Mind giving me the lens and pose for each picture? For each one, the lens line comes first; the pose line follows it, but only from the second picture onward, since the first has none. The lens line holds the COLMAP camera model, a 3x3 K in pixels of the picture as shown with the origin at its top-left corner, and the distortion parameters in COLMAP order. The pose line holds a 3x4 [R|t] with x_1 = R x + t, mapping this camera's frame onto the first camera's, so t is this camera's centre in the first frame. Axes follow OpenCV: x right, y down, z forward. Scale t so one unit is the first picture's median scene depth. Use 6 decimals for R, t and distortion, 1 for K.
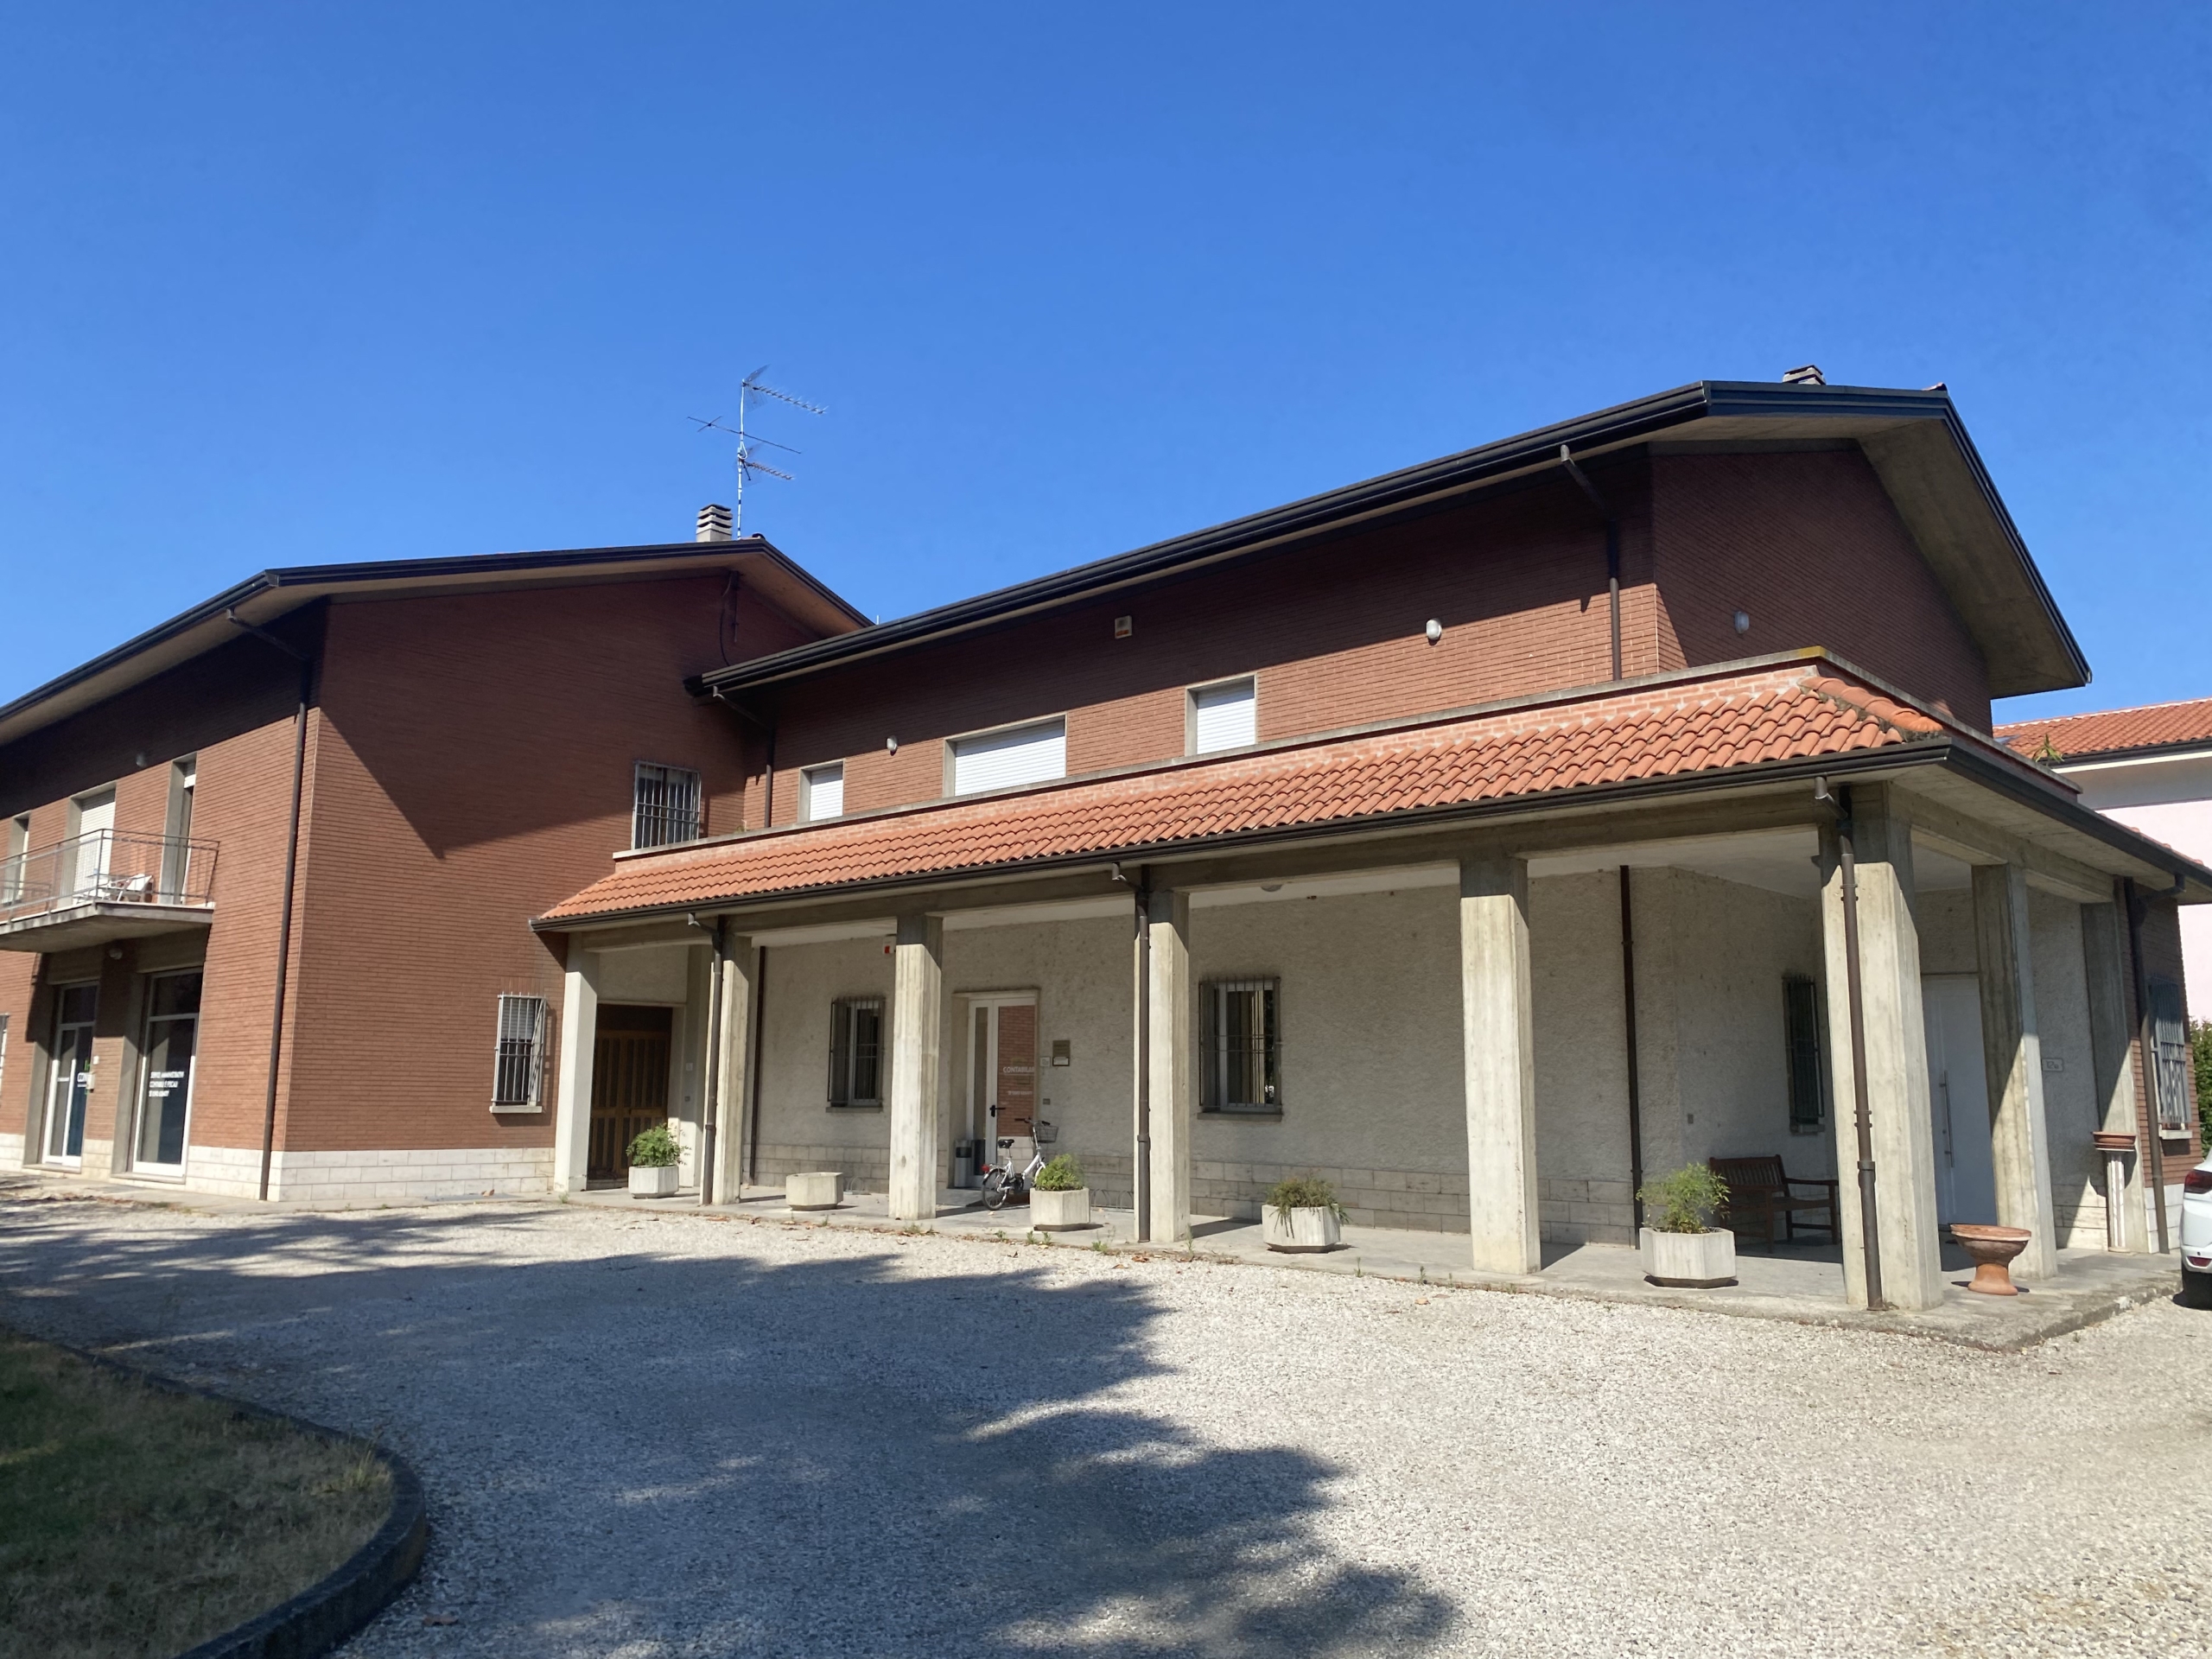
lens RADIAL K [[1668.3, 0, 1103.2], [0, 1668.3, 828.9], [0, 0, 1]] dist [0.046239, -0.000688]
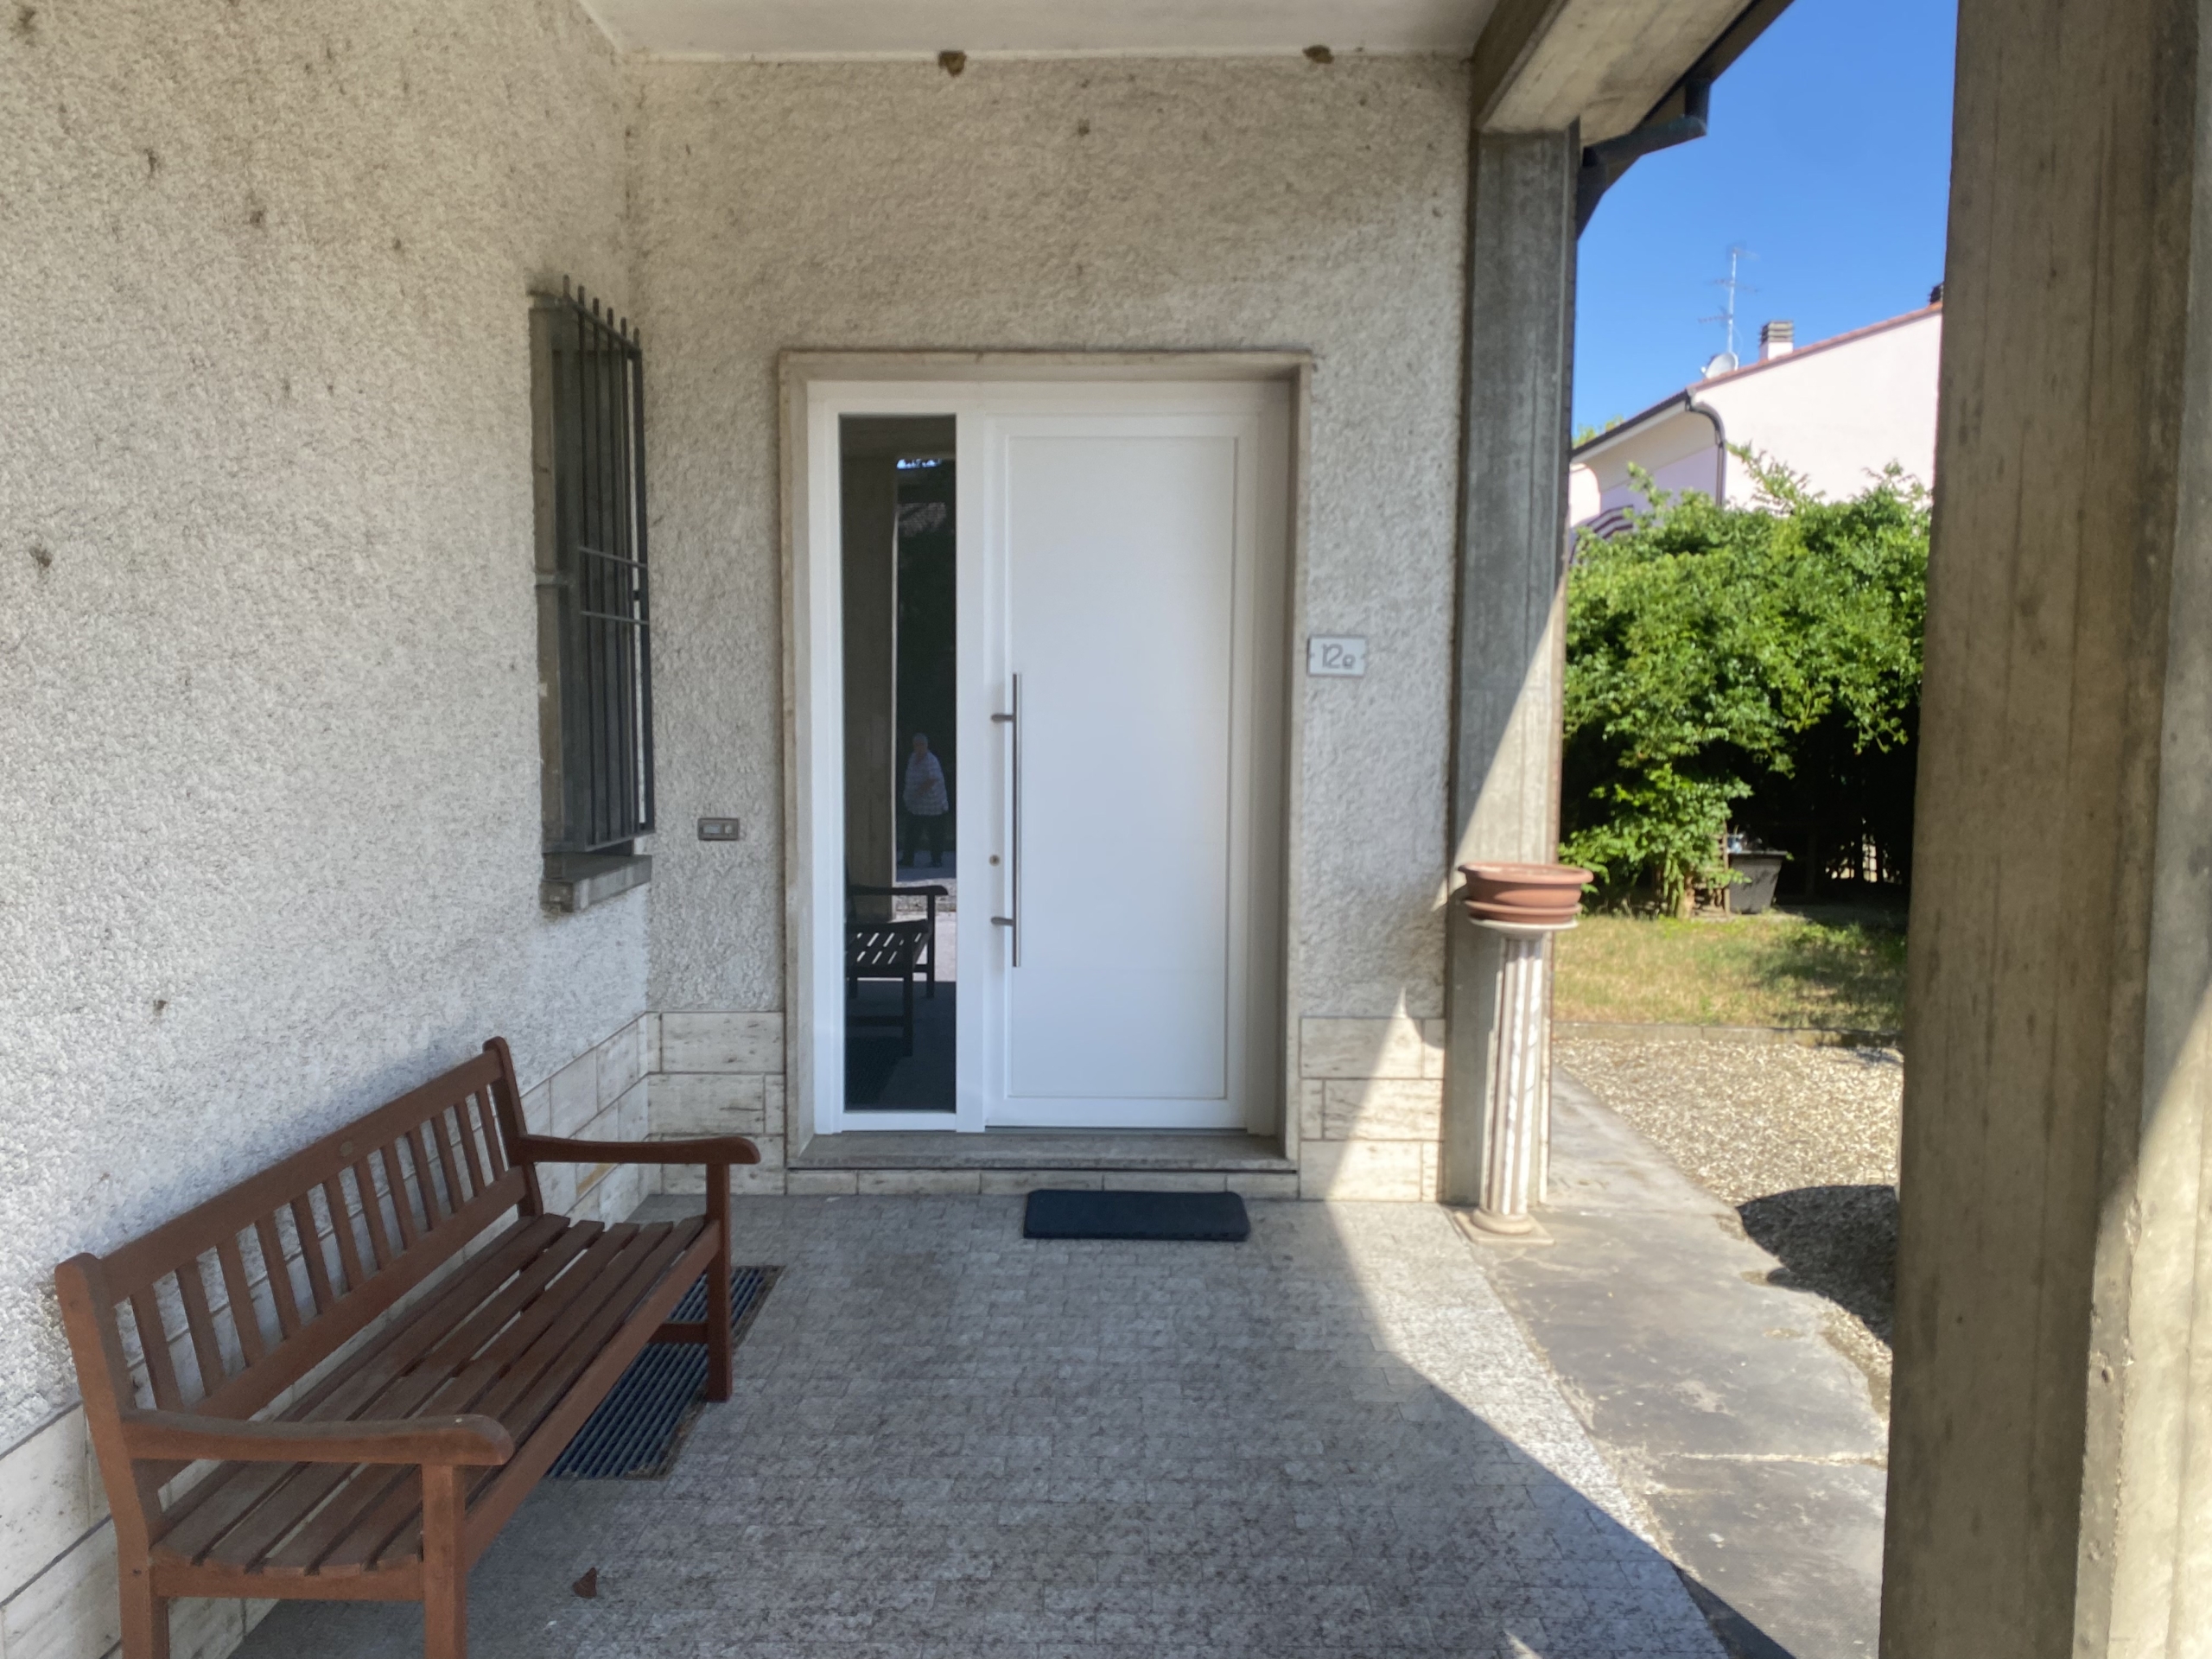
lens RADIAL K [[1668.3, 0, 1103.2], [0, 1668.3, 828.9], [0, 0, 1]] dist [0.046239, -0.000688]
pose [[0.736277, -0.062634, 0.673776, 0.317061], [-0.103484, 0.973573, 0.203586, 0.112914], [-0.668721, -0.219621, 0.710337, 0.808972]]
